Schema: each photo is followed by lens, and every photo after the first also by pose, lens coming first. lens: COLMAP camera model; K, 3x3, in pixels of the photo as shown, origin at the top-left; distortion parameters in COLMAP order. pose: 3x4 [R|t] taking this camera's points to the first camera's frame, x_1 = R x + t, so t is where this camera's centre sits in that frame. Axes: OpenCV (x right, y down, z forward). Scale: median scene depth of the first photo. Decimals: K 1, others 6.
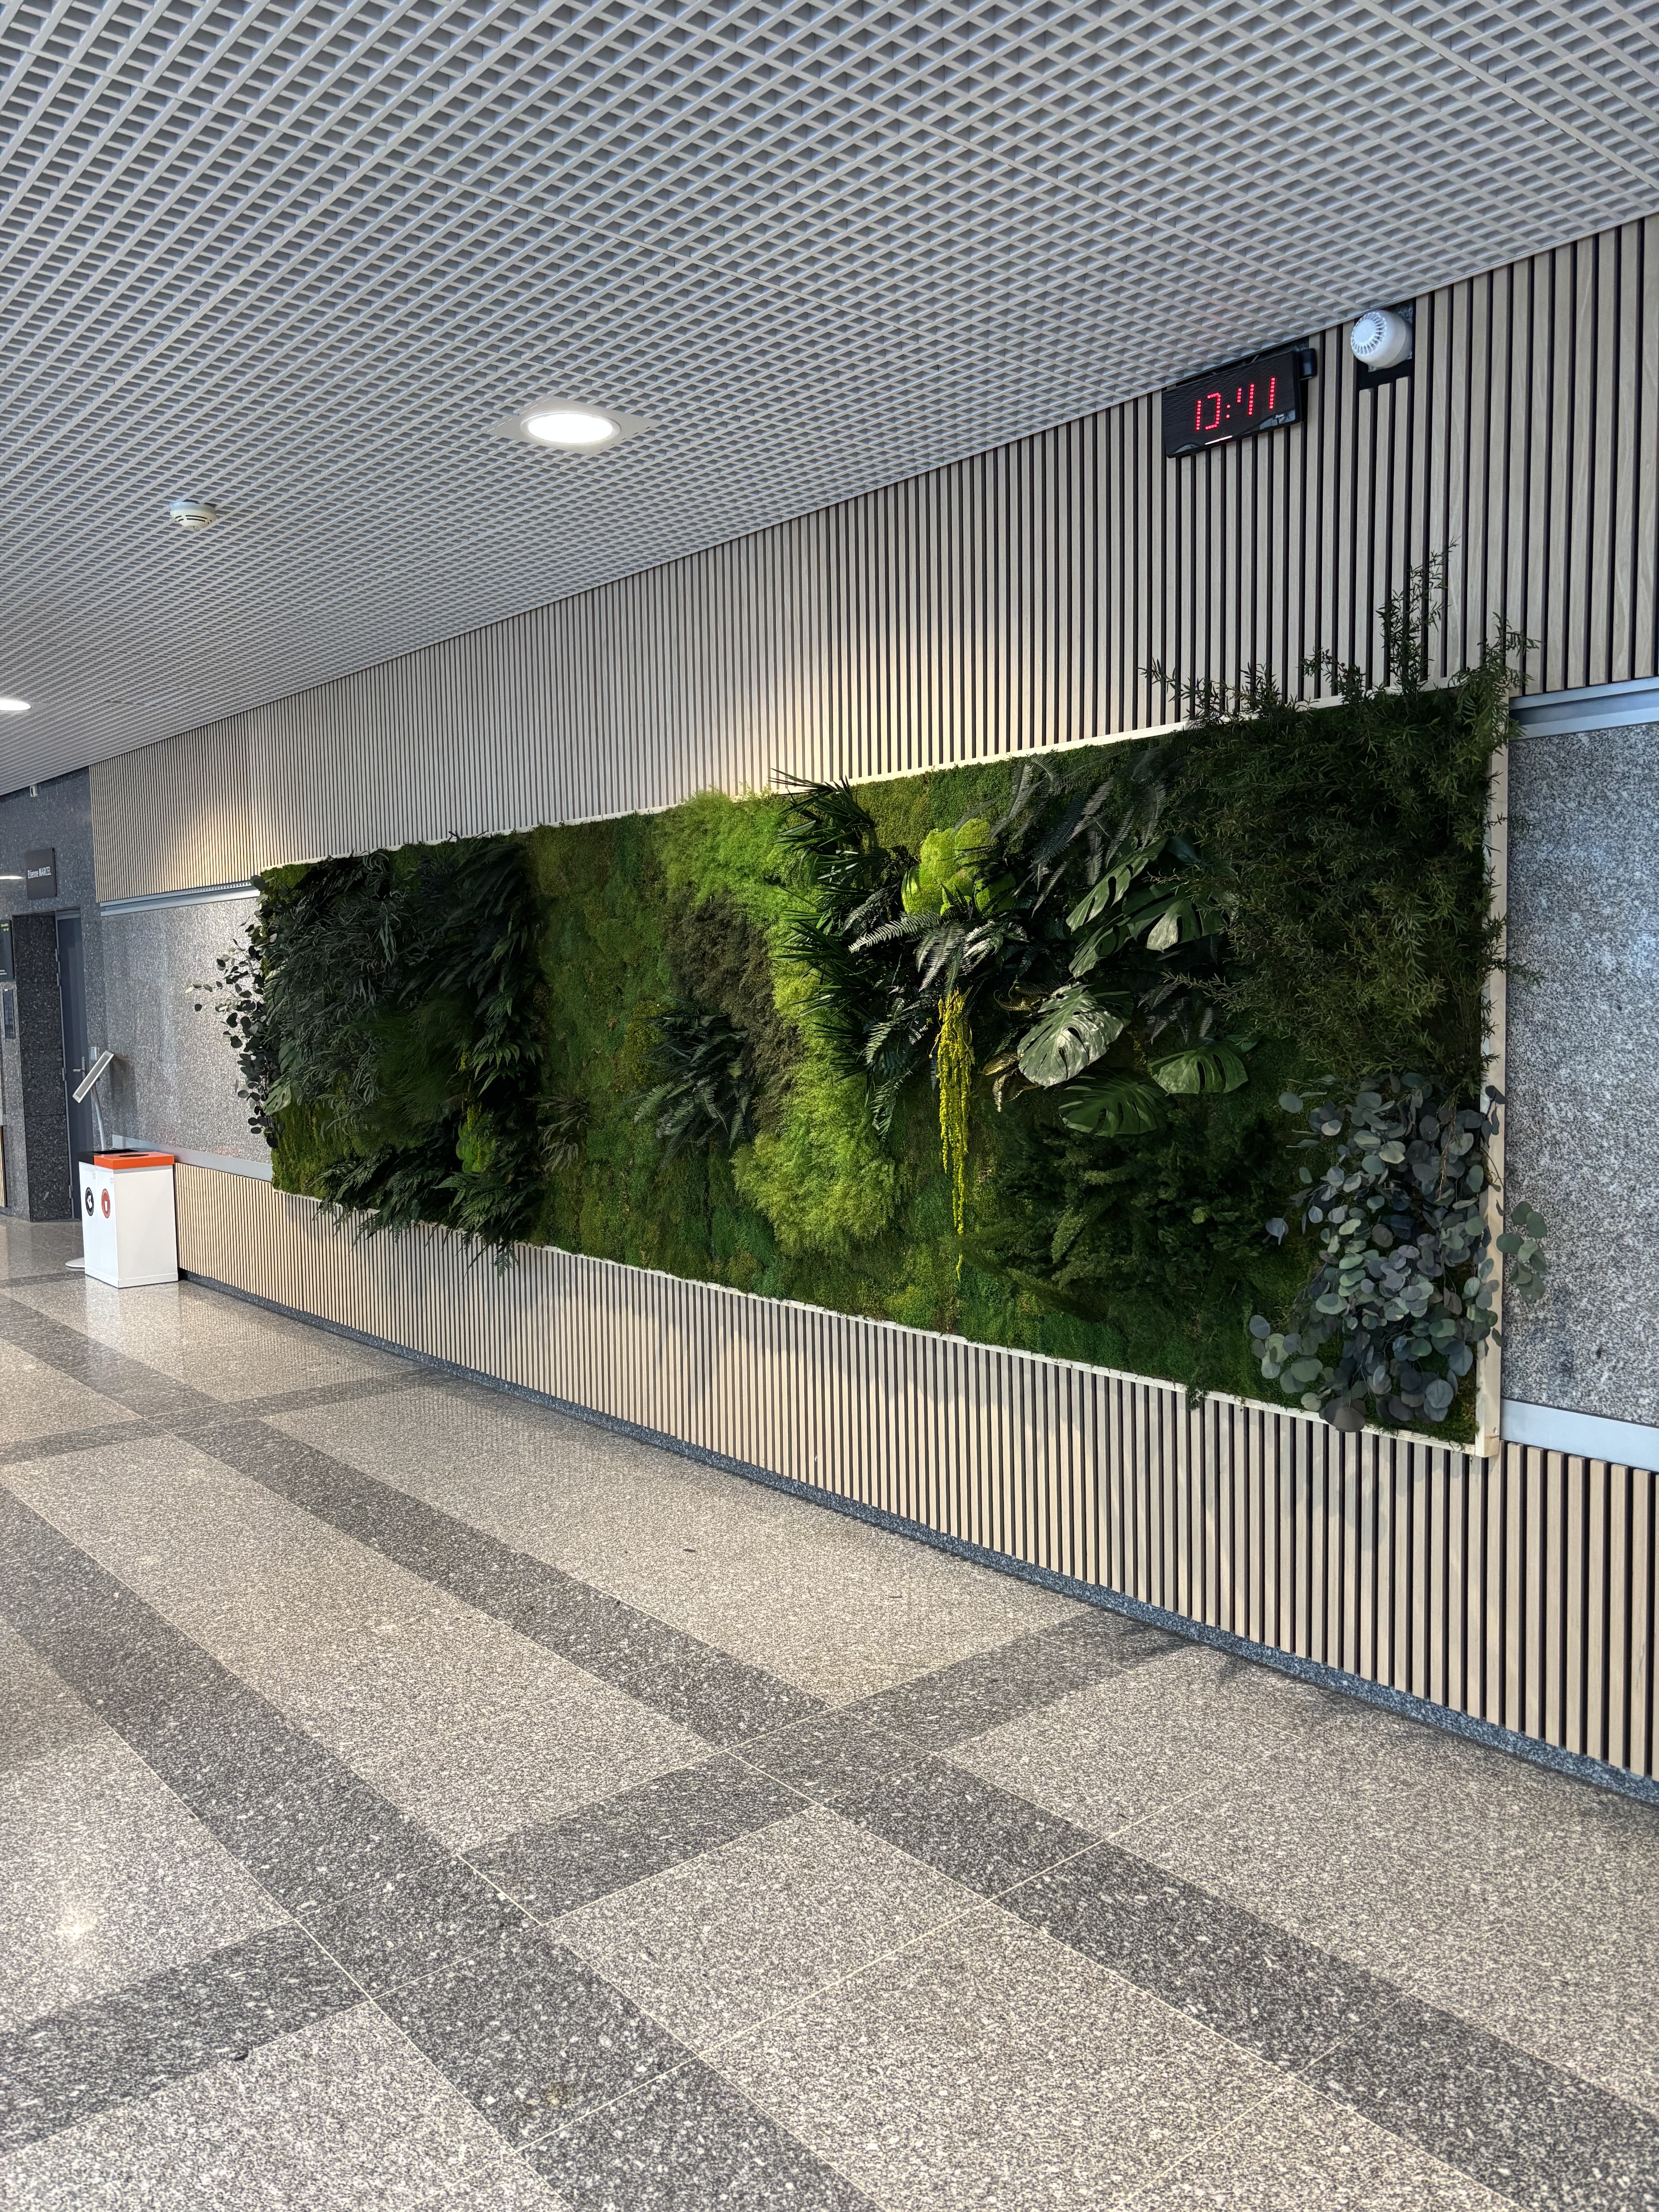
lens RADIAL K [[1681.6, 0, 829.5], [0, 1681.6, 1106.0], [0, 0, 1]] dist [0.033344, -0.035585]
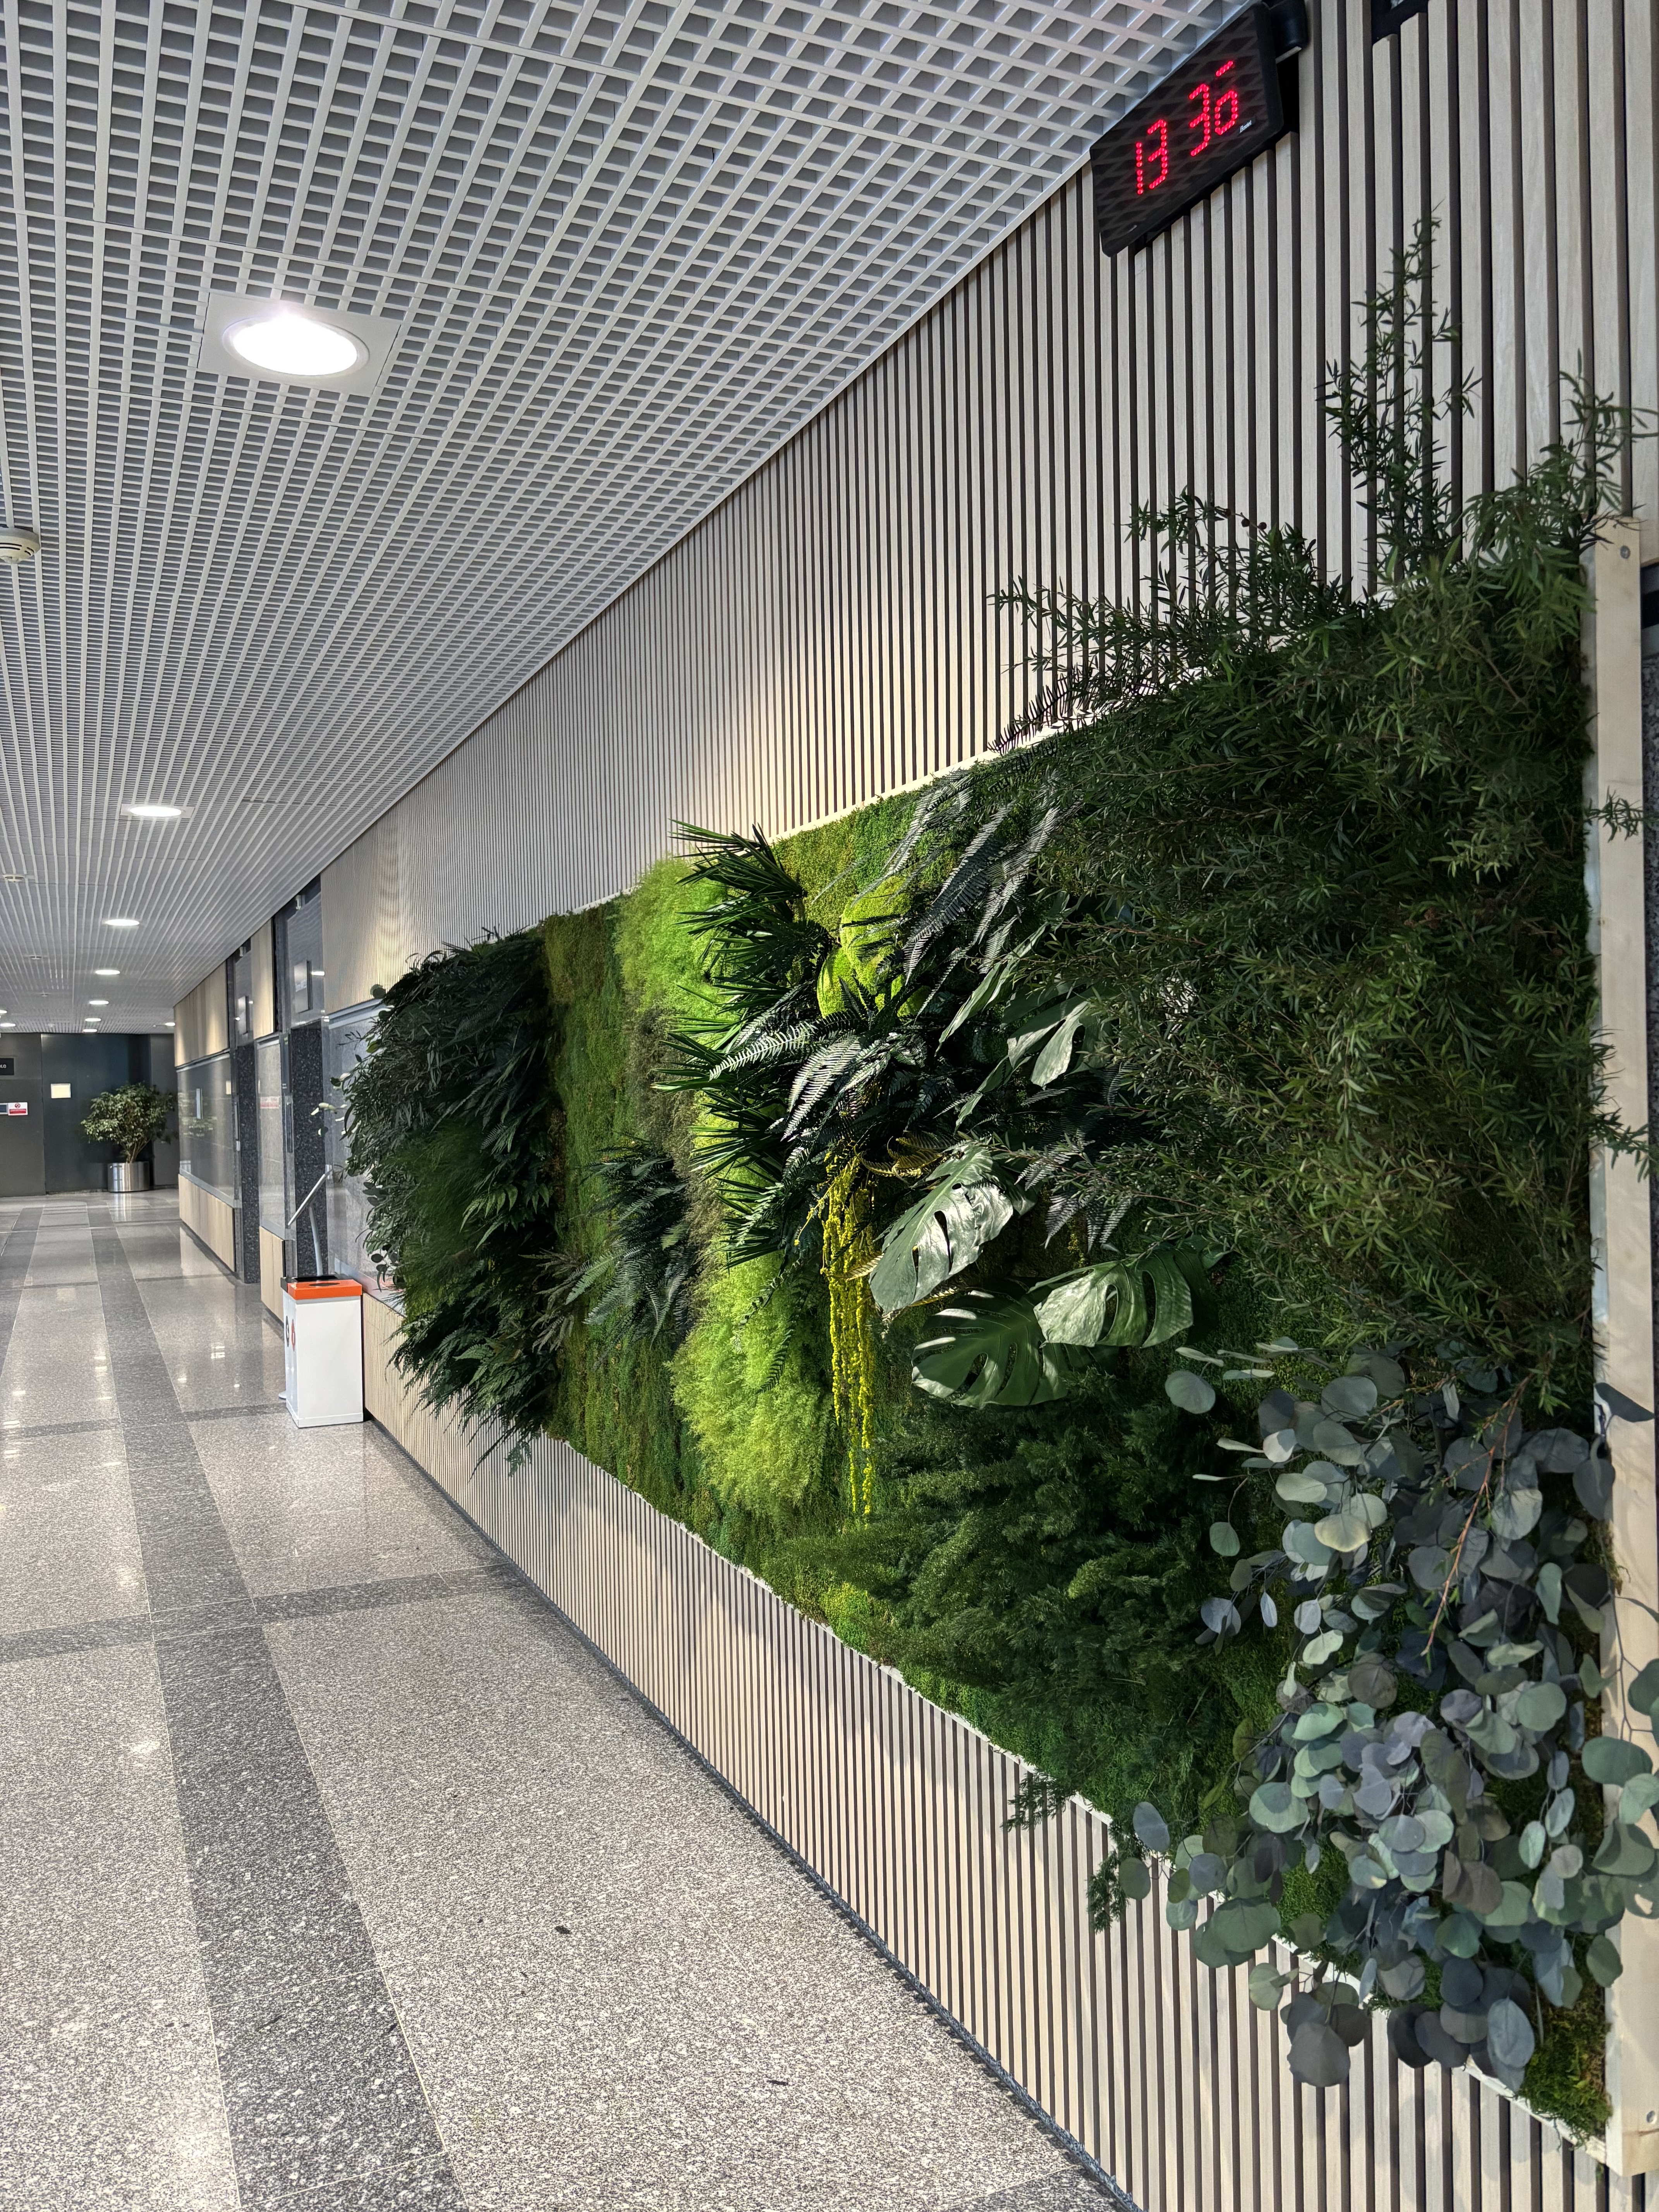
lens RADIAL K [[1681.6, 0, 829.5], [0, 1681.6, 1106.0], [0, 0, 1]] dist [0.033344, -0.035585]
pose [[0.962237, 0.000375, -0.272212, 0.231159], [-0.016365, 0.998270, -0.056475, -0.043151], [0.271720, 0.058797, 0.960579, 0.360983]]
